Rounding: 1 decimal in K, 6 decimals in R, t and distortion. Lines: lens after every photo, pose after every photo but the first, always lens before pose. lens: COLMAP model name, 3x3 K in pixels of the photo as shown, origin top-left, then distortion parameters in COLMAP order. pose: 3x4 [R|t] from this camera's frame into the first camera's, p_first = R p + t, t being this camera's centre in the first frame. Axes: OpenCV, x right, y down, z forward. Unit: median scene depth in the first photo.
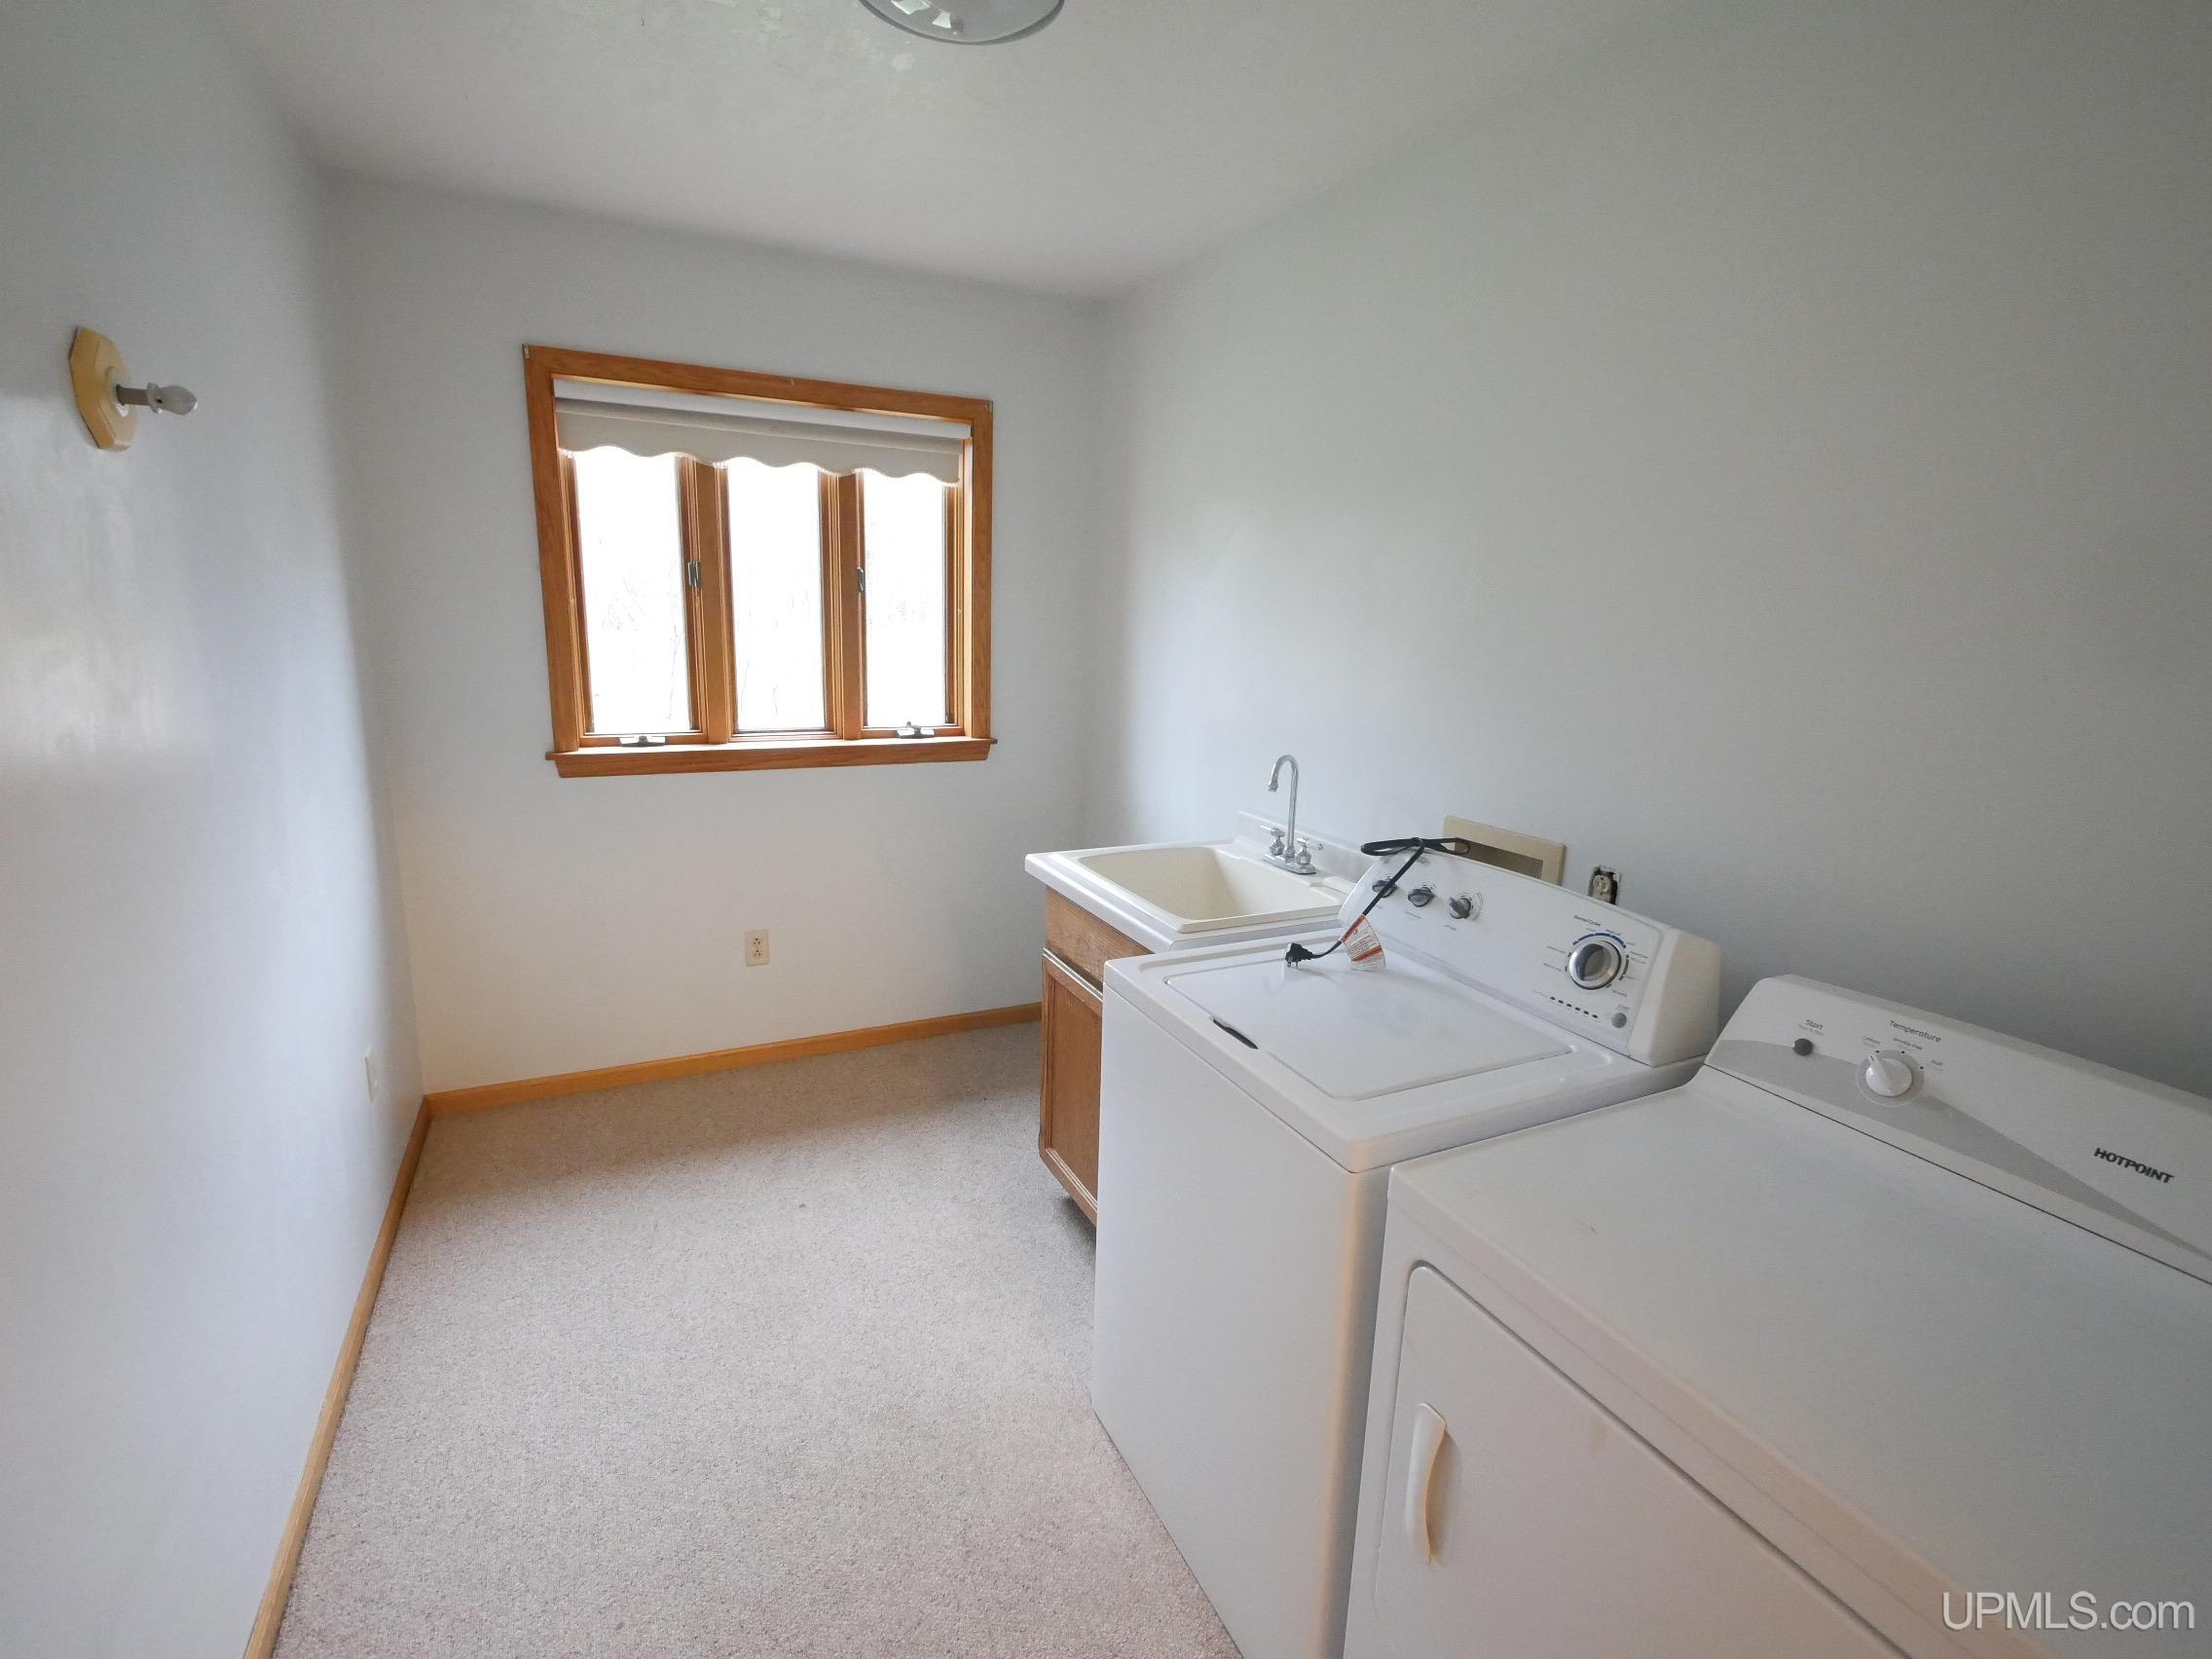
lens RADIAL K [[1031.1, 0, 1108.4], [0, 1031.1, 818.8], [0, 0, 1]] dist [-0.001678, 0.000299]
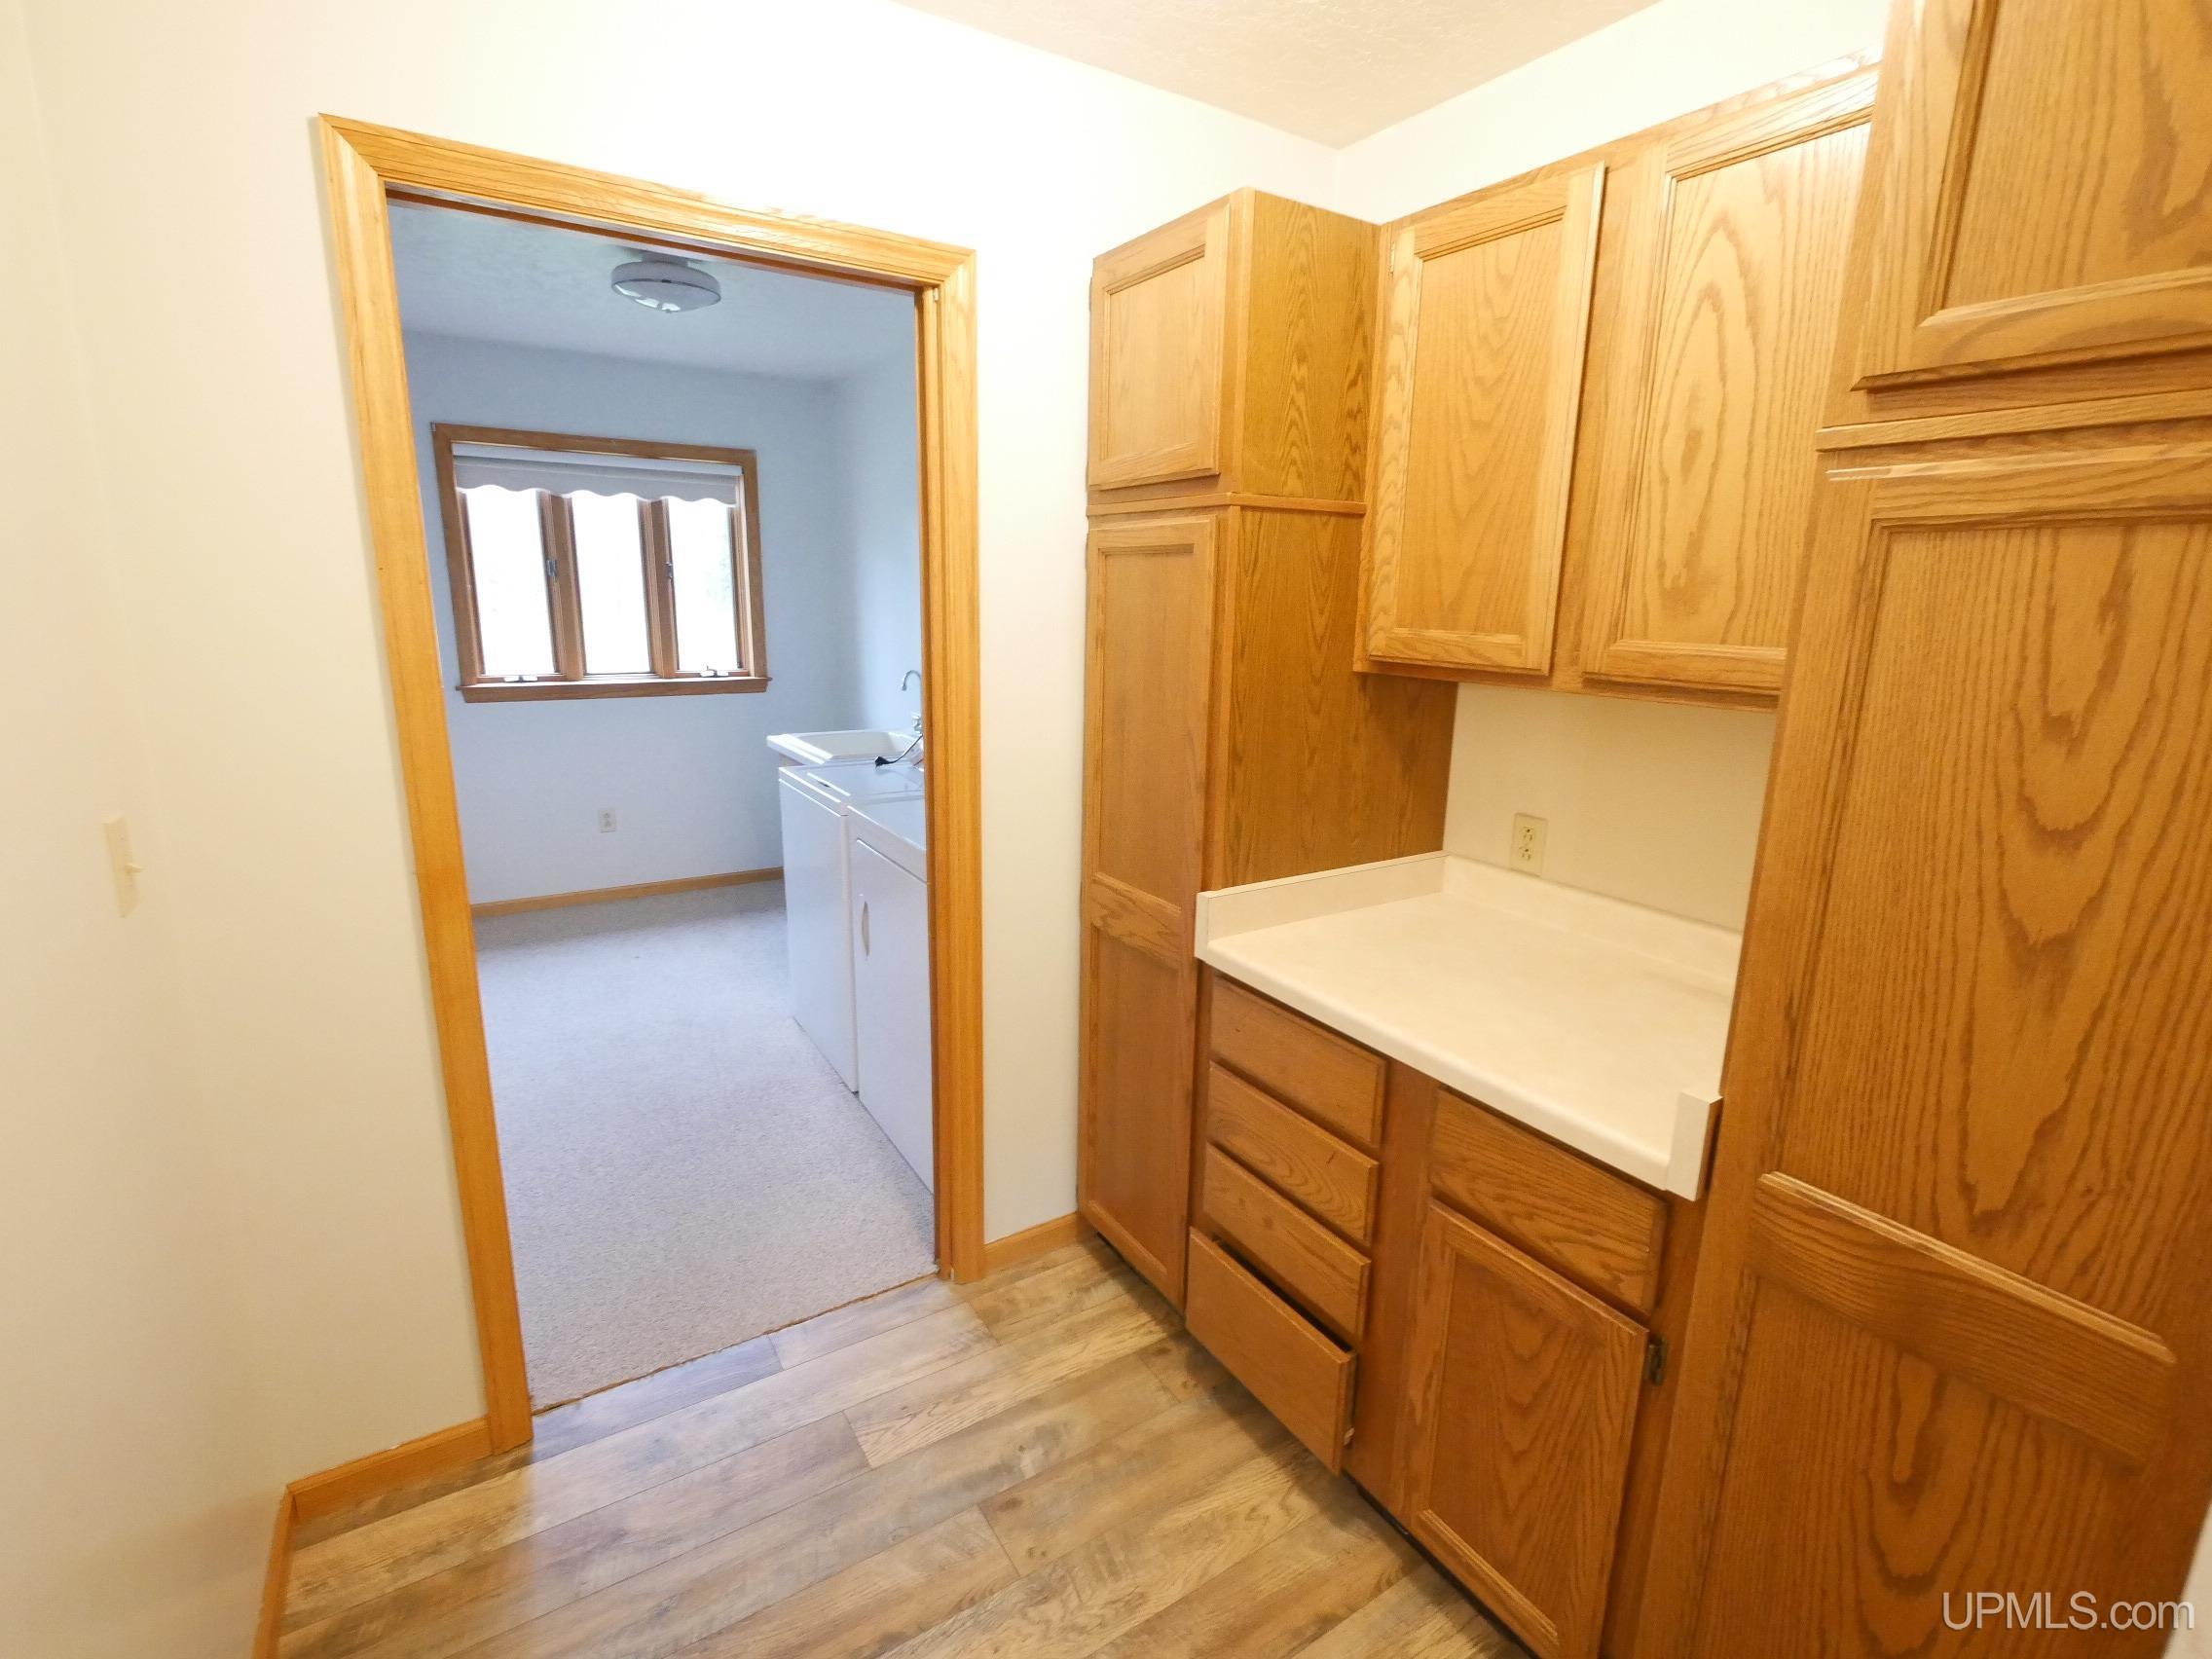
lens RADIAL K [[1031.1, 0, 1108.4], [0, 1031.1, 818.8], [0, 0, 1]] dist [-0.001678, 0.000299]
pose [[0.994711, -0.033866, 0.096969, 0.246309], [0.032520, 0.999352, 0.015435, 0.130974], [-0.097429, -0.012200, 0.995168, -0.577968]]
